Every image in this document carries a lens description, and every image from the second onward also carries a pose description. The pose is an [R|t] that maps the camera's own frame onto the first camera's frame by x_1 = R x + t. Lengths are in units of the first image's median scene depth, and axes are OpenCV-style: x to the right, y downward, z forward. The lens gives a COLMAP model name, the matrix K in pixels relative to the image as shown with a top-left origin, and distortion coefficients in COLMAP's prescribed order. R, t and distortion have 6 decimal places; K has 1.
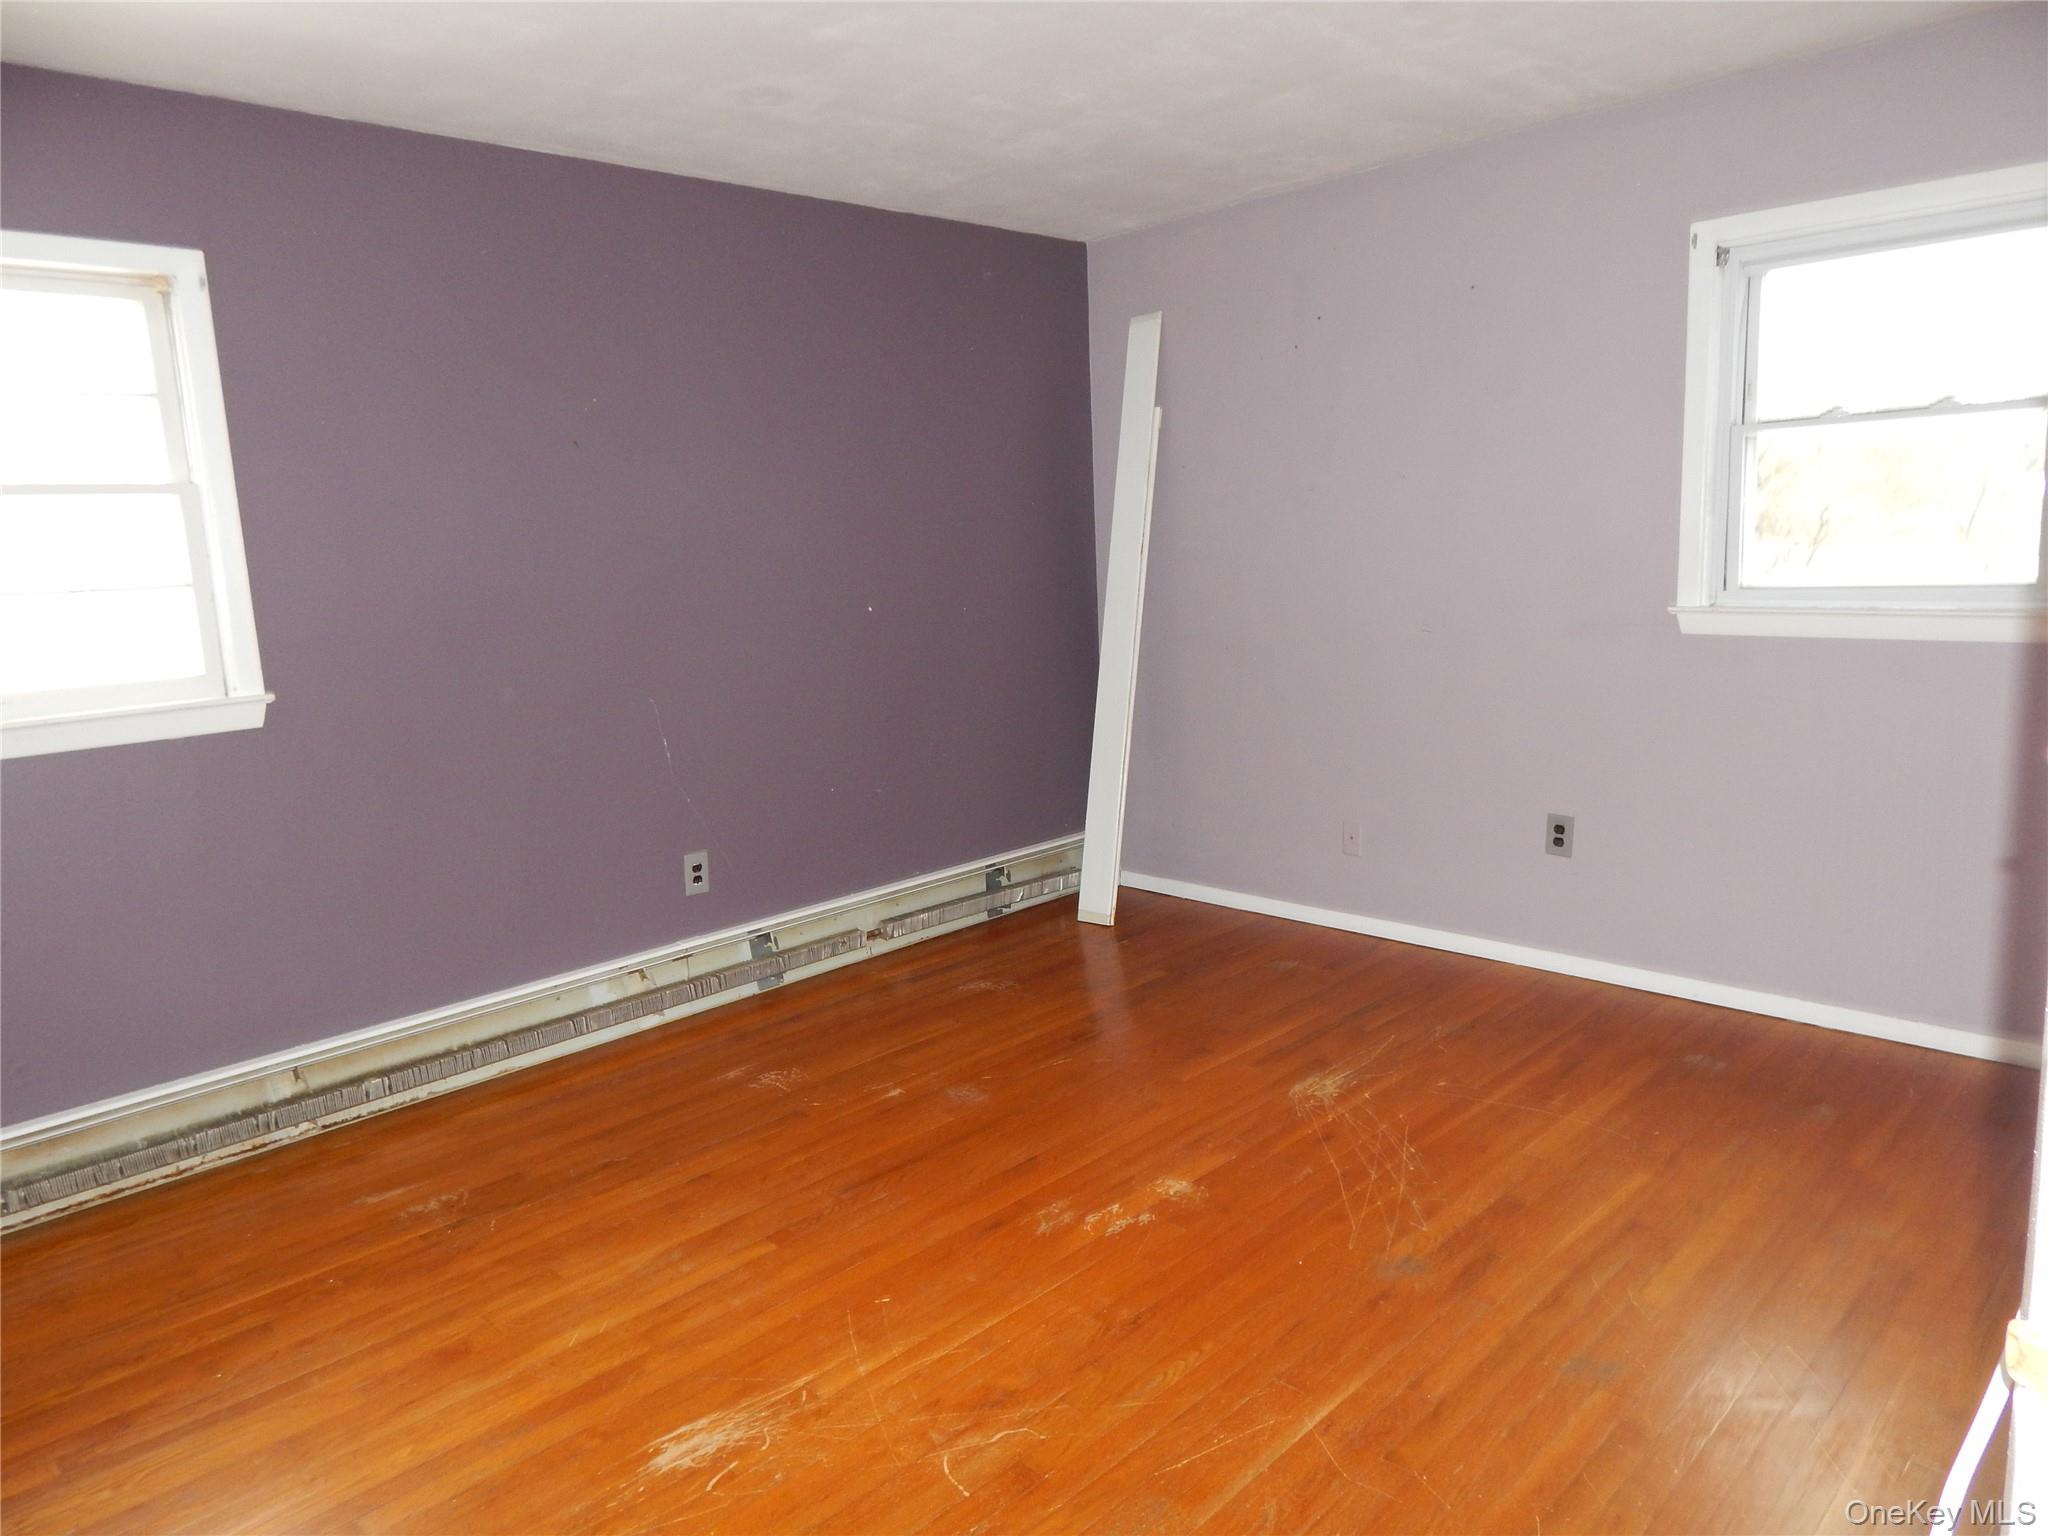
lens RADIAL K [[1358.9, 0, 1030.9], [0, 1358.9, 762.2], [0, 0, 1]] dist [0.008801, -0.010222]
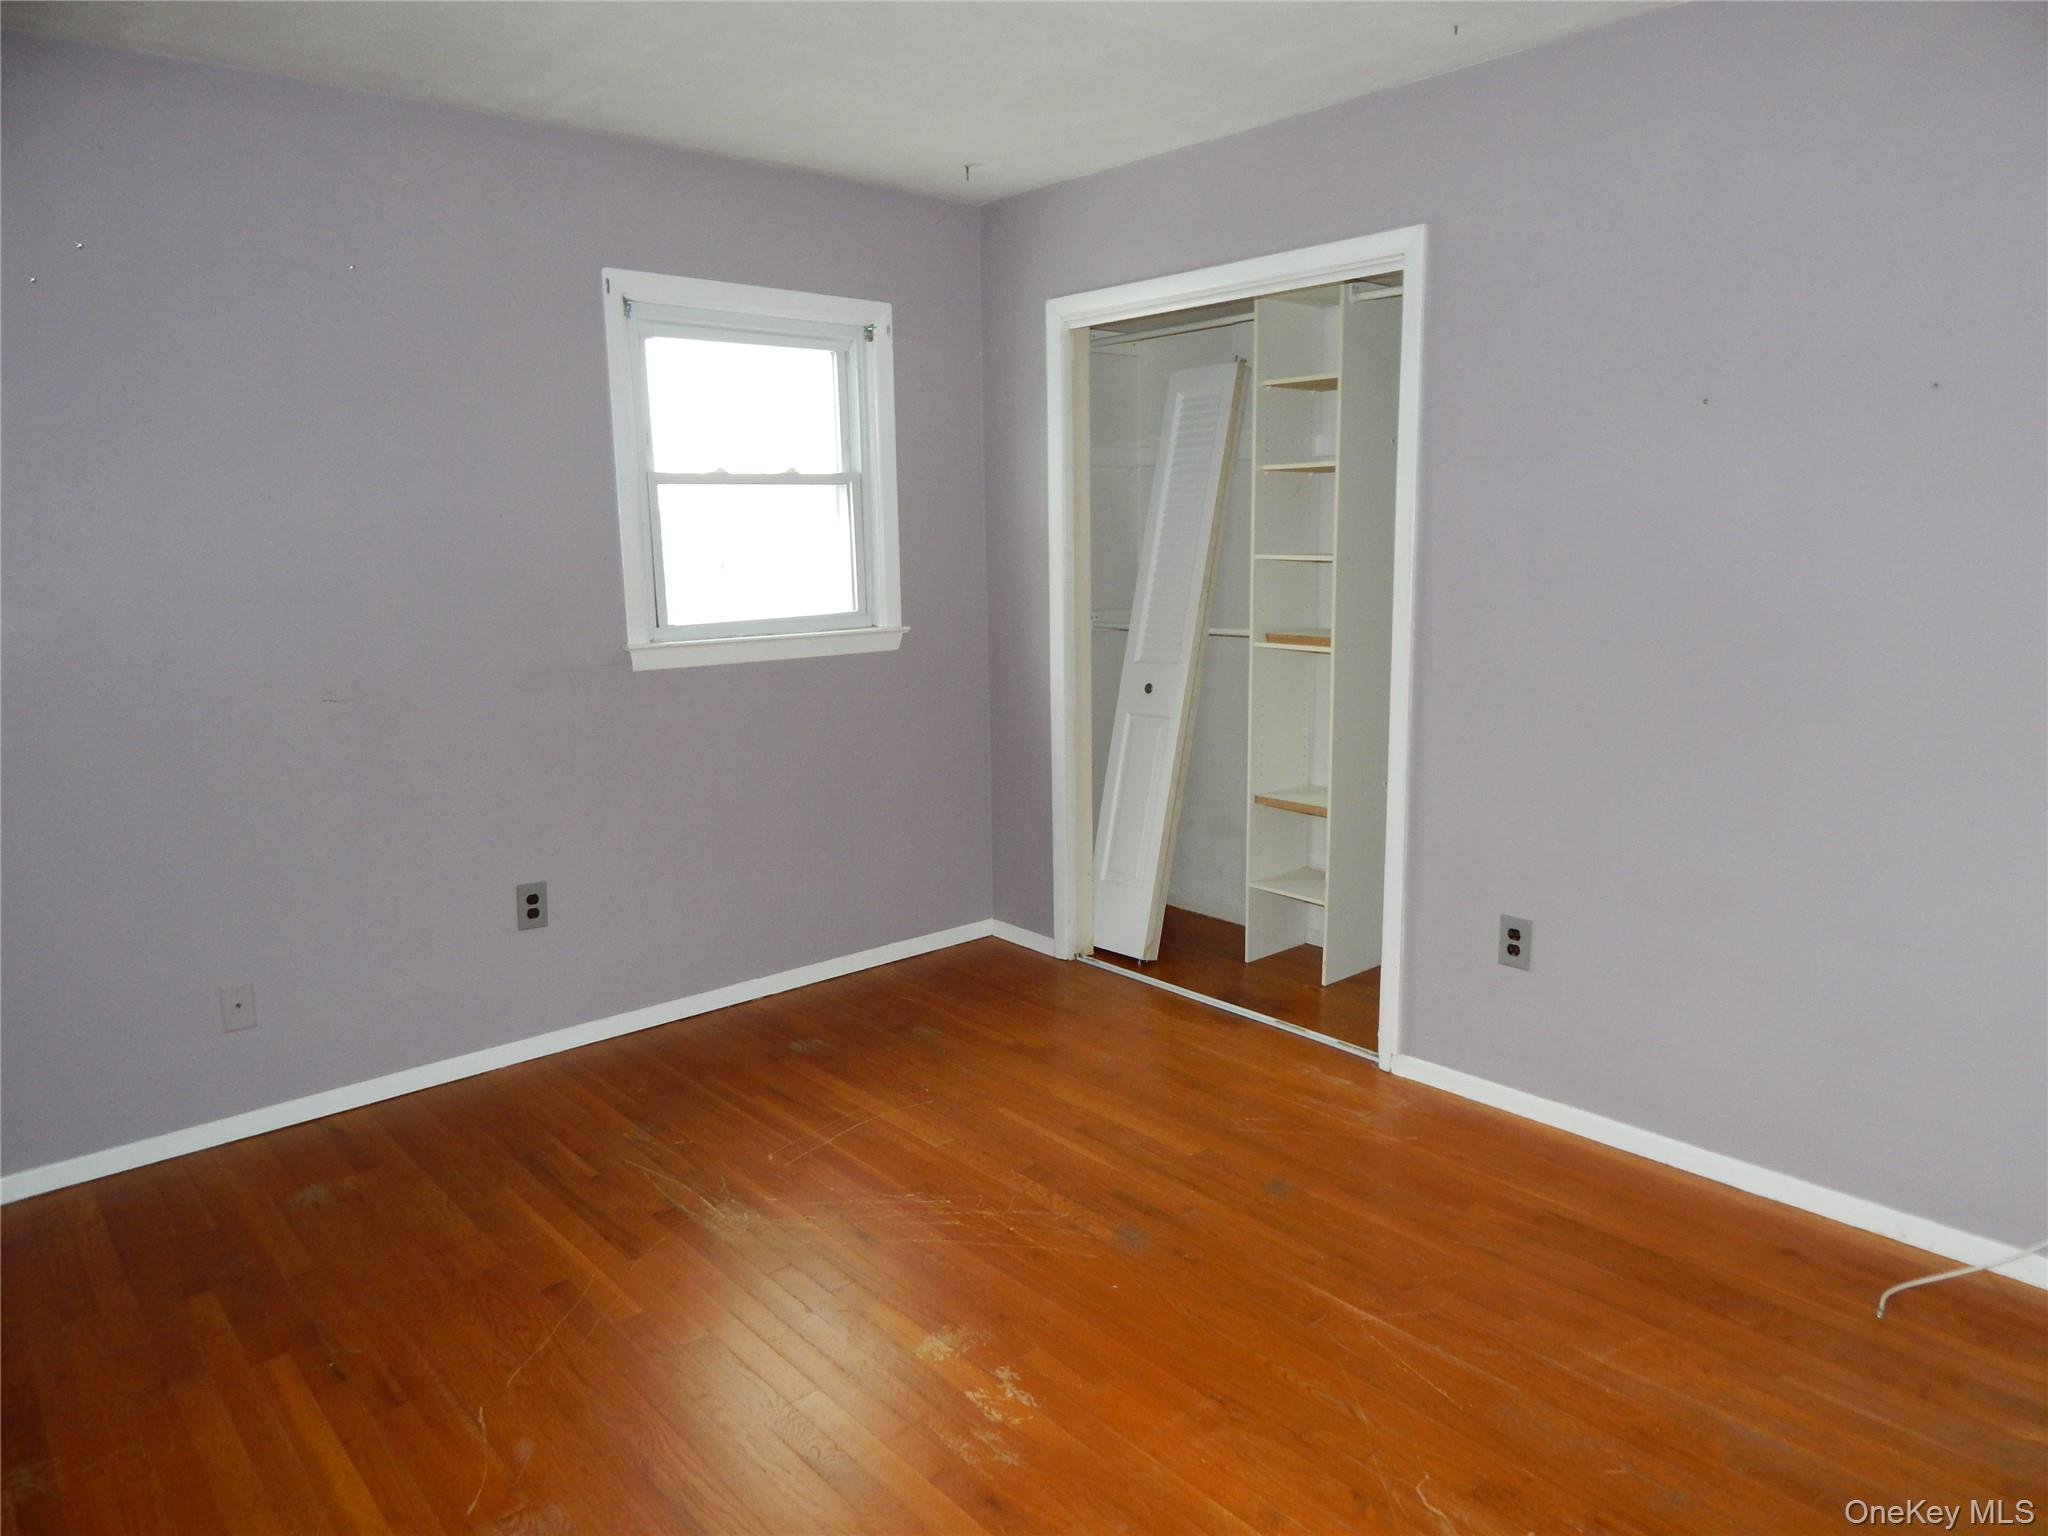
lens RADIAL K [[1358.9, 0, 1029.2], [0, 1358.9, 770.3], [0, 0, 1]] dist [0.008801, -0.010222]
pose [[0.076479, -0.145194, 0.986443, -0.535945], [0.184118, 0.974383, 0.129144, -0.104409], [-0.979924, 0.171745, 0.101253, 0.648959]]
